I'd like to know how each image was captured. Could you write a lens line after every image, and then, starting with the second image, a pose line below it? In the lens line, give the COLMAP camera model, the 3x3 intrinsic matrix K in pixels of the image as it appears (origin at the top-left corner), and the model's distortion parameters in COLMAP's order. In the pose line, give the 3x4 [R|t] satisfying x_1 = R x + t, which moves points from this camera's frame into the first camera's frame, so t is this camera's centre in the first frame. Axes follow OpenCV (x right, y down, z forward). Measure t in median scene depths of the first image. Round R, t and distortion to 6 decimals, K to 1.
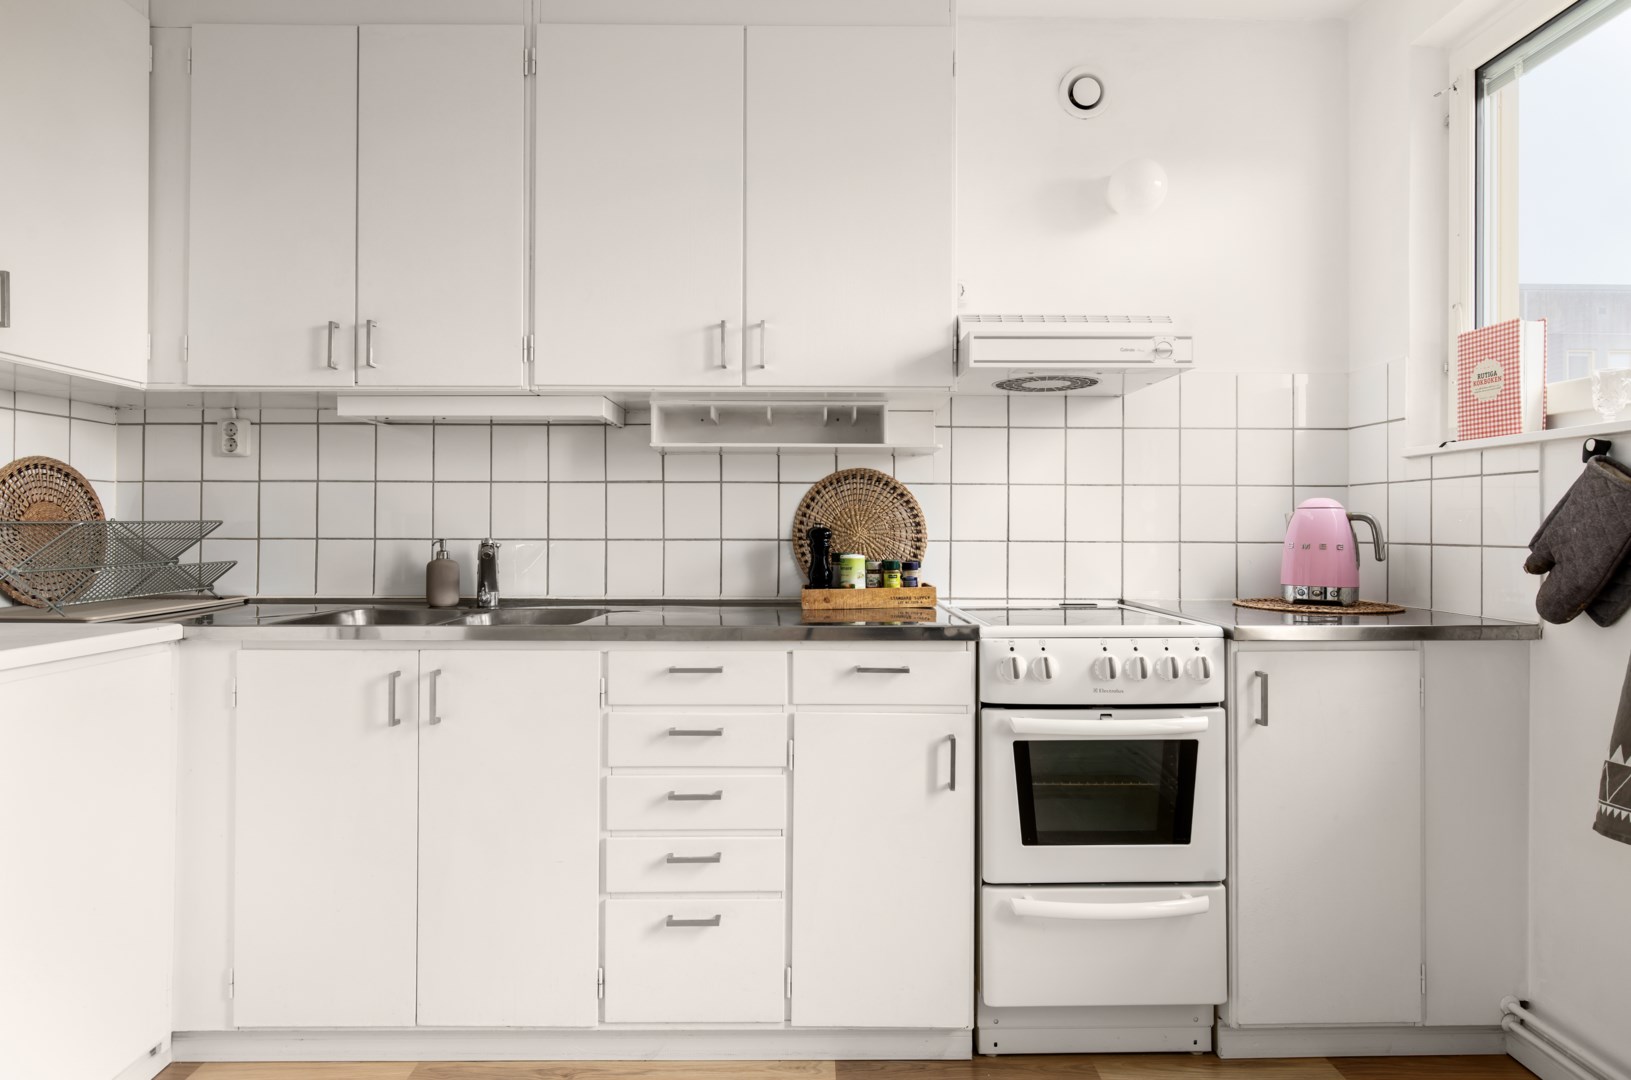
lens RADIAL K [[871.4, 0, 818.0], [0, 871.4, 523.3], [0, 0, 1]] dist [-0.004386, -0.001953]
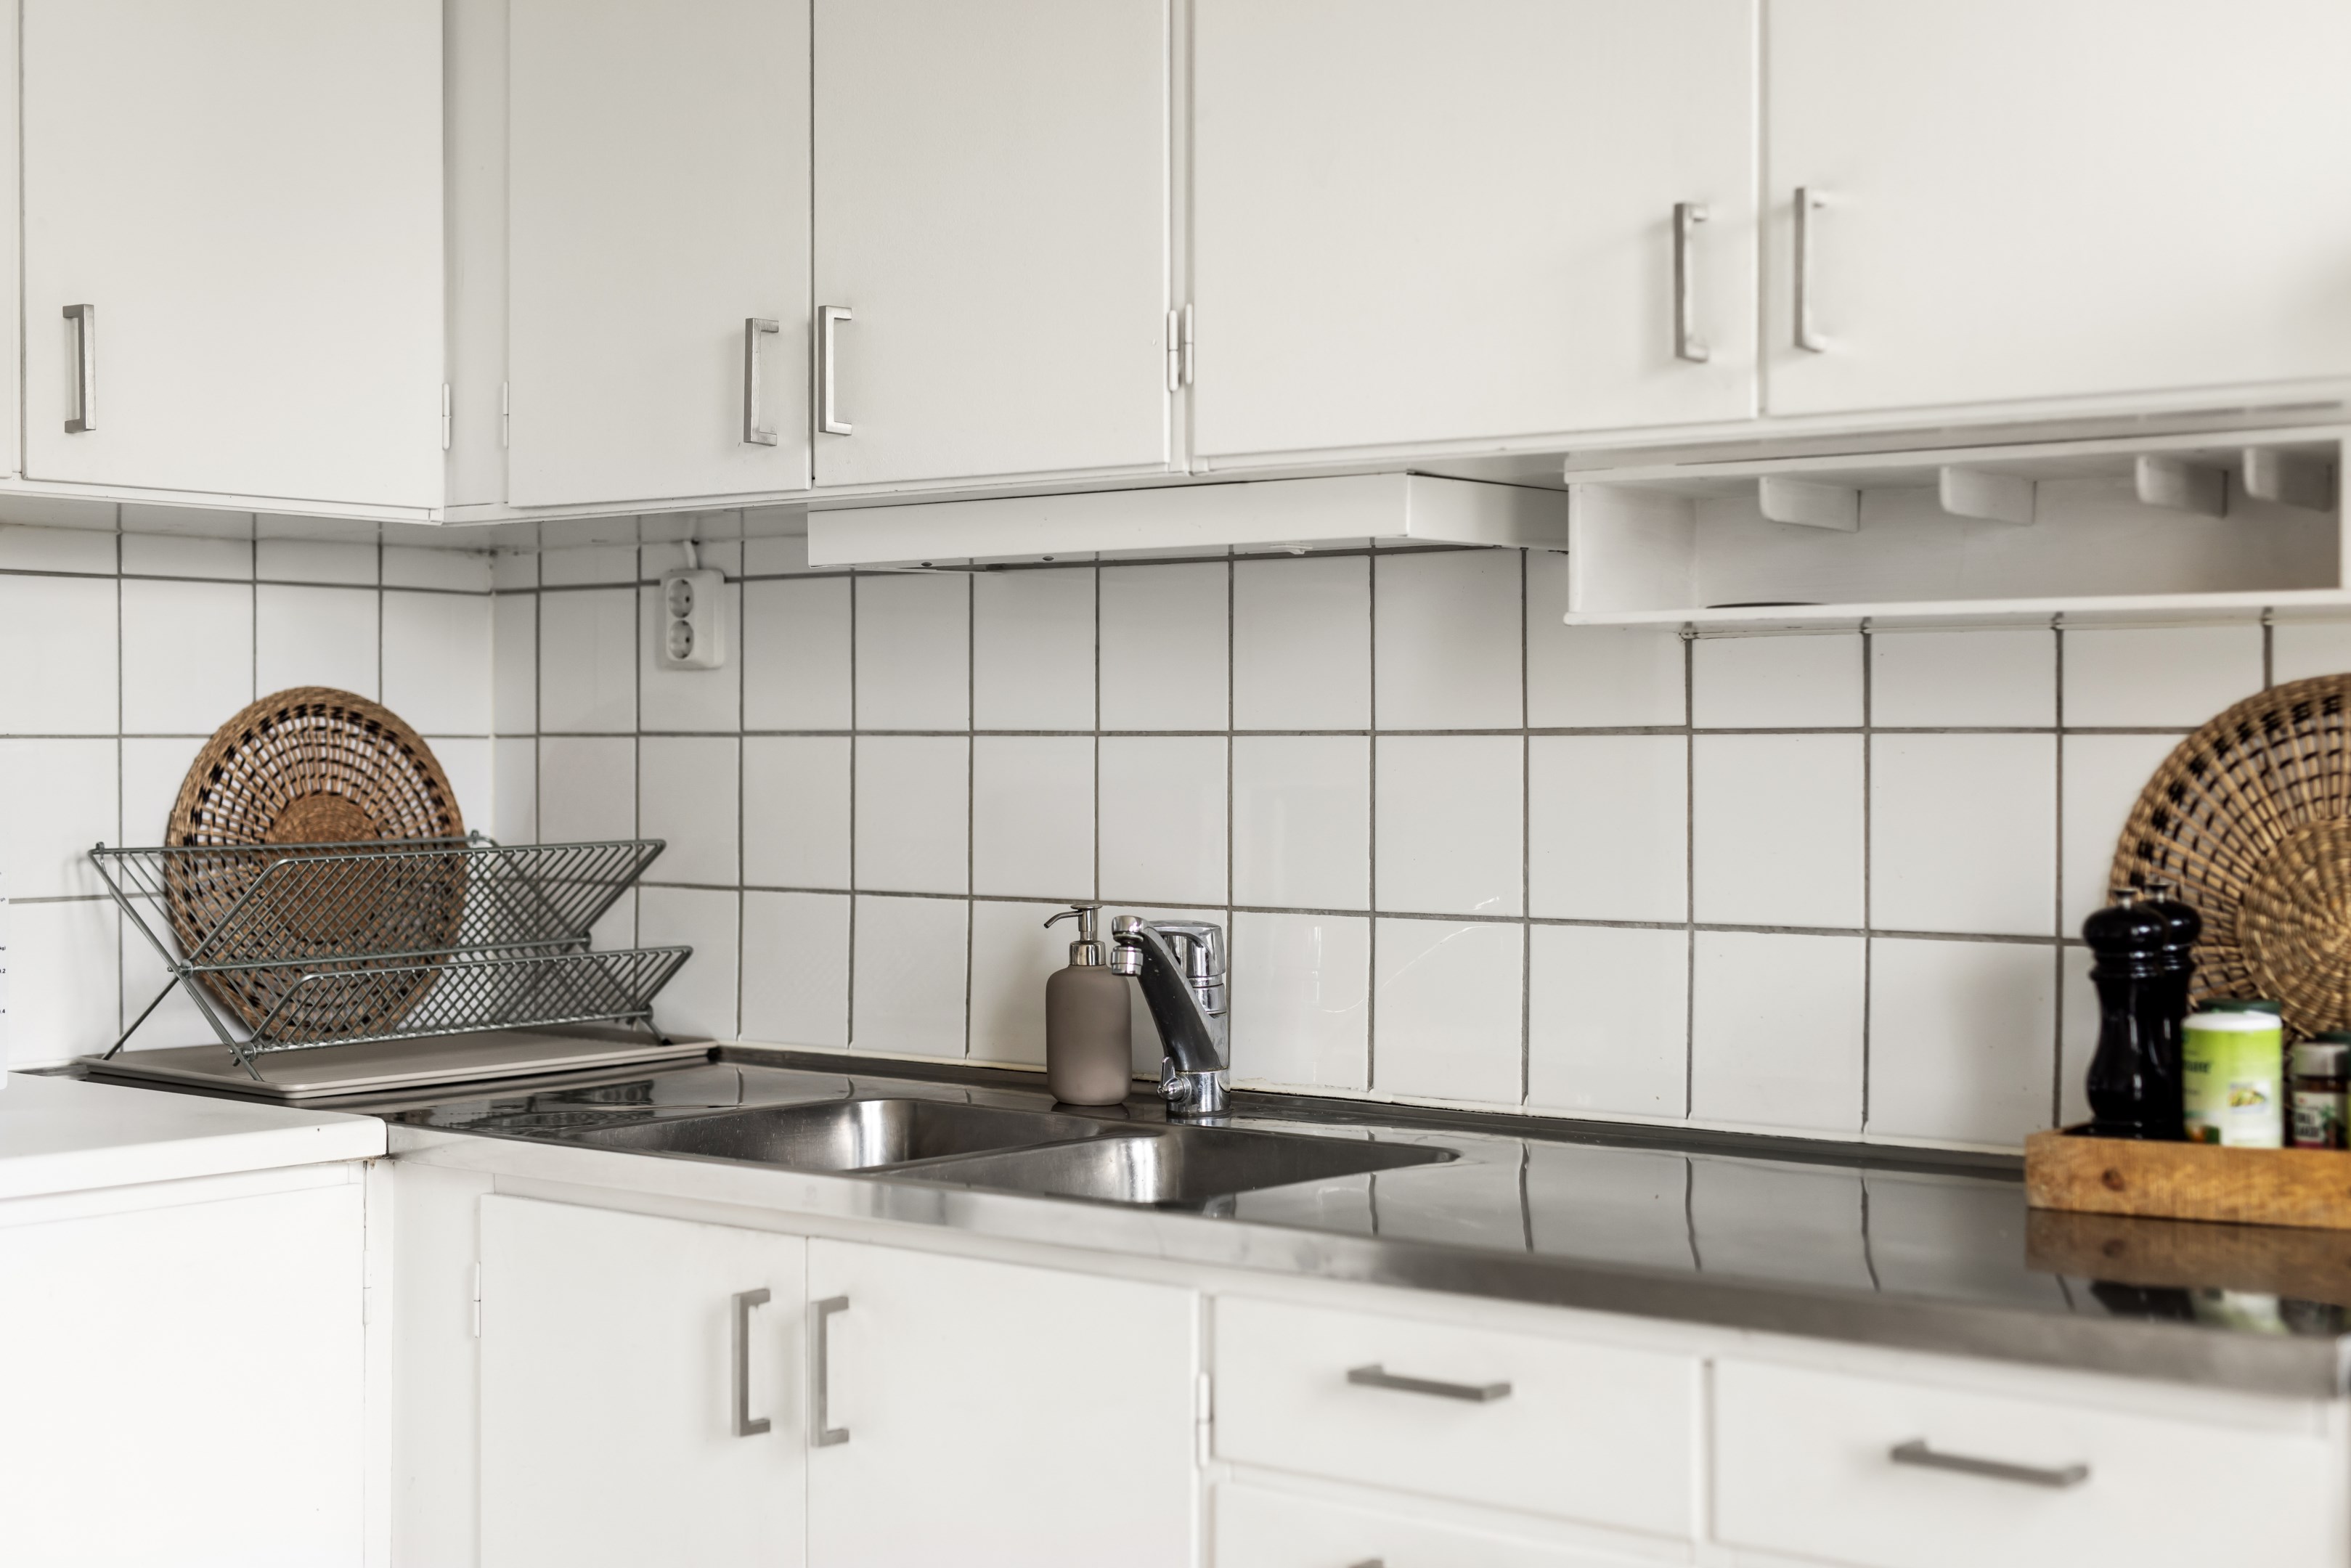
lens RADIAL K [[3250.1, 0, 1202.5], [0, 3250.1, 775.5], [0, 0, 1]] dist [-0.011414, -0.006959]
pose [[0.778366, 0.003897, -0.627799, 0.414300], [0.003025, 0.999946, 0.009958, -0.047111], [0.627804, -0.009650, 0.778312, 0.043286]]
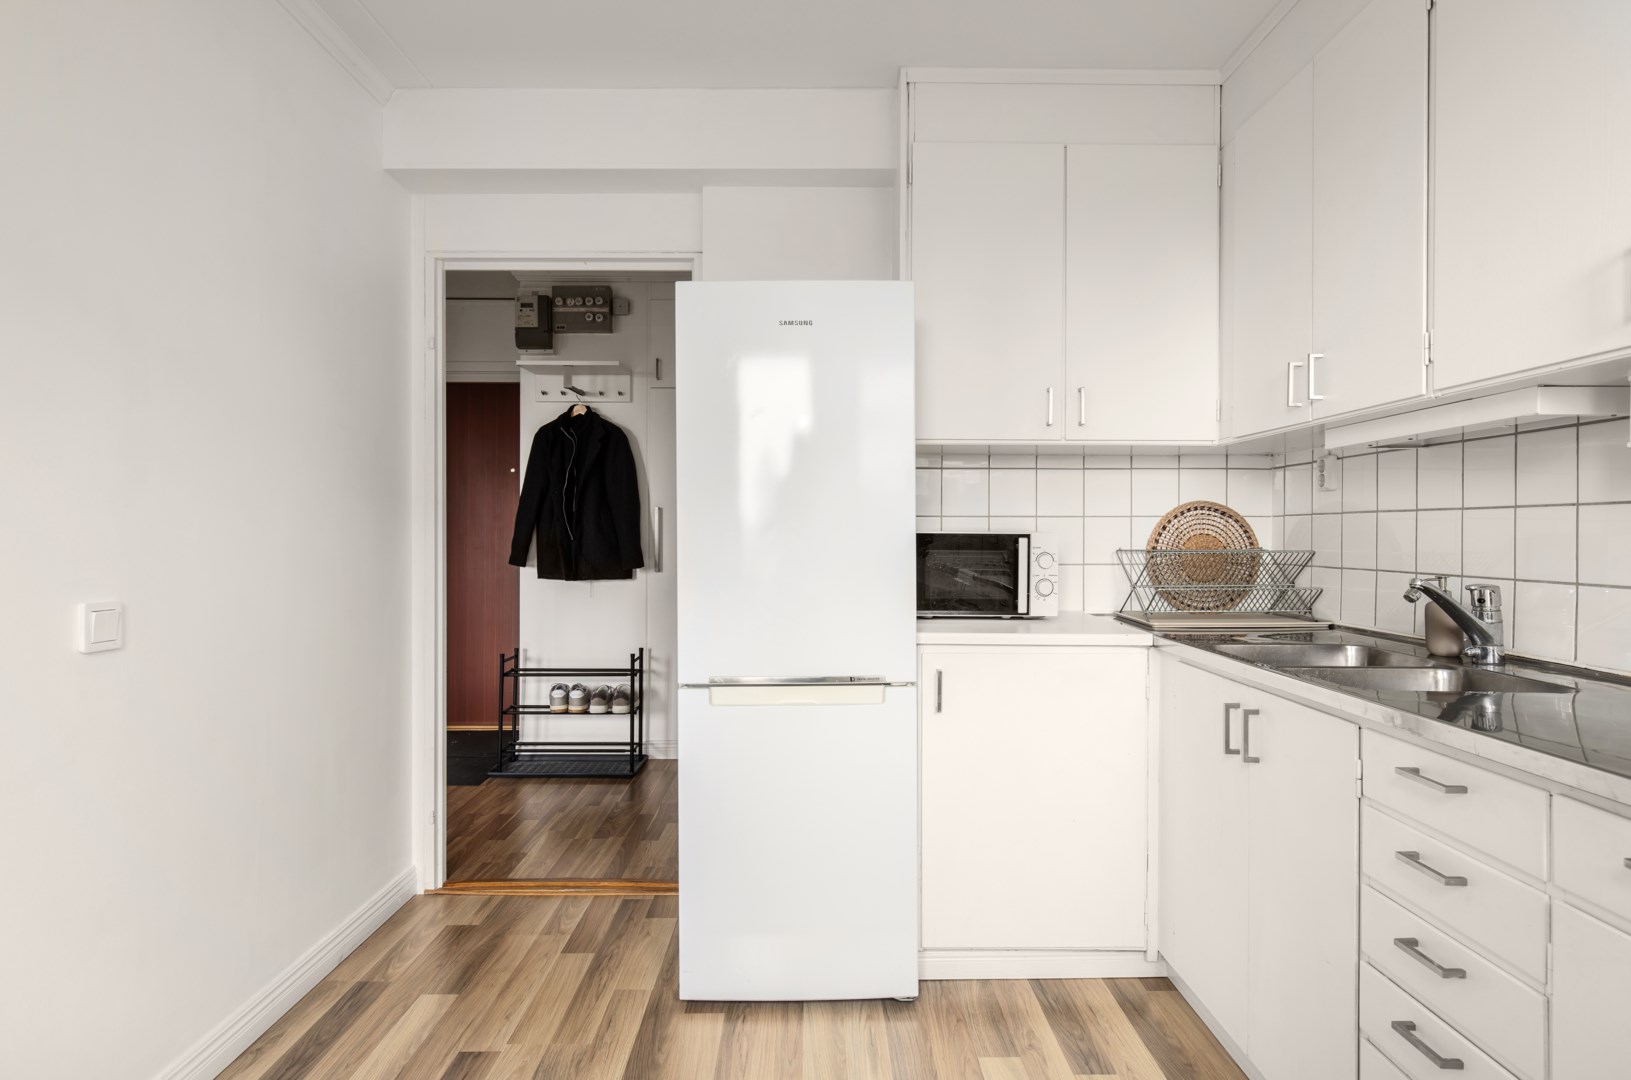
lens RADIAL K [[891.7, 0, 814.1], [0, 891.7, 539.7], [0, 0, 1]] dist [0.001252, -0.001146]
pose [[-0.008719, 0.005400, -0.999947, 0.466331], [0.002773, 0.999982, 0.005376, -0.025676], [0.999958, -0.002726, -0.008734, 0.403787]]
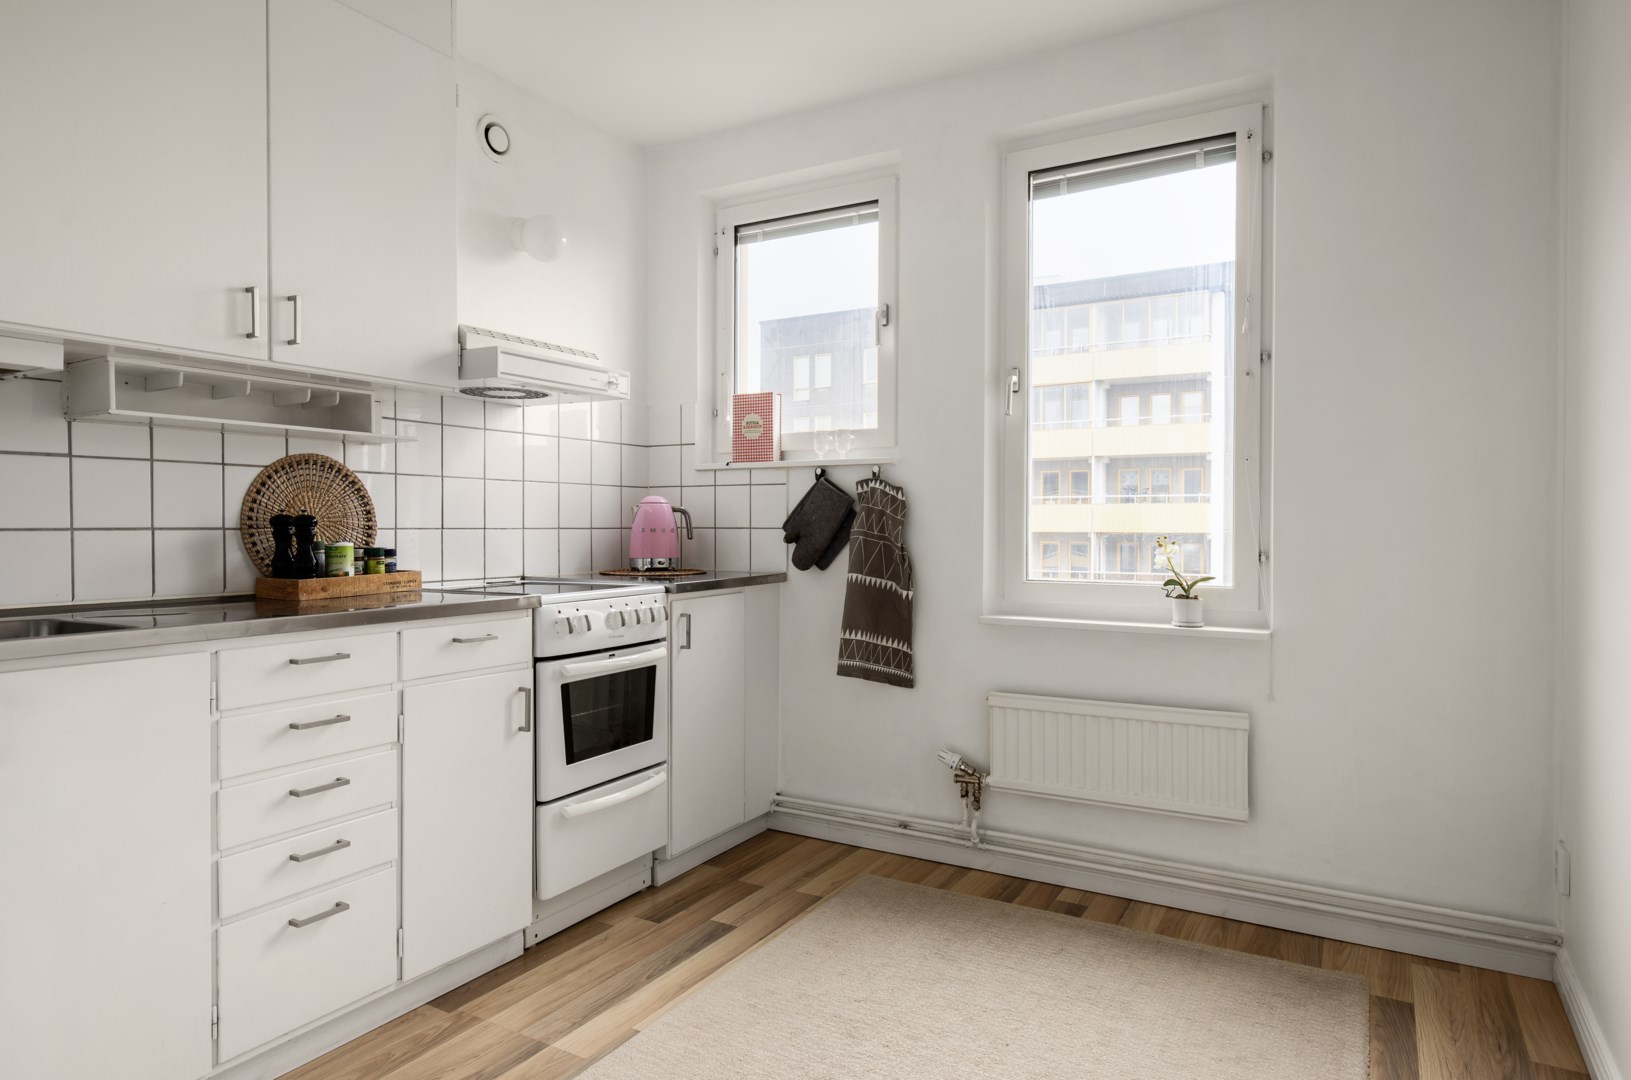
lens RADIAL K [[944.7, 0, 815.5], [0, 944.7, 540.0], [0, 0, 1]] dist [-0.002776, -0.000364]
pose [[0.516208, -0.016534, 0.856304, -0.601635], [-0.003626, 0.999762, 0.021490, 0.008321], [-0.856456, -0.014198, 0.516025, -0.015442]]
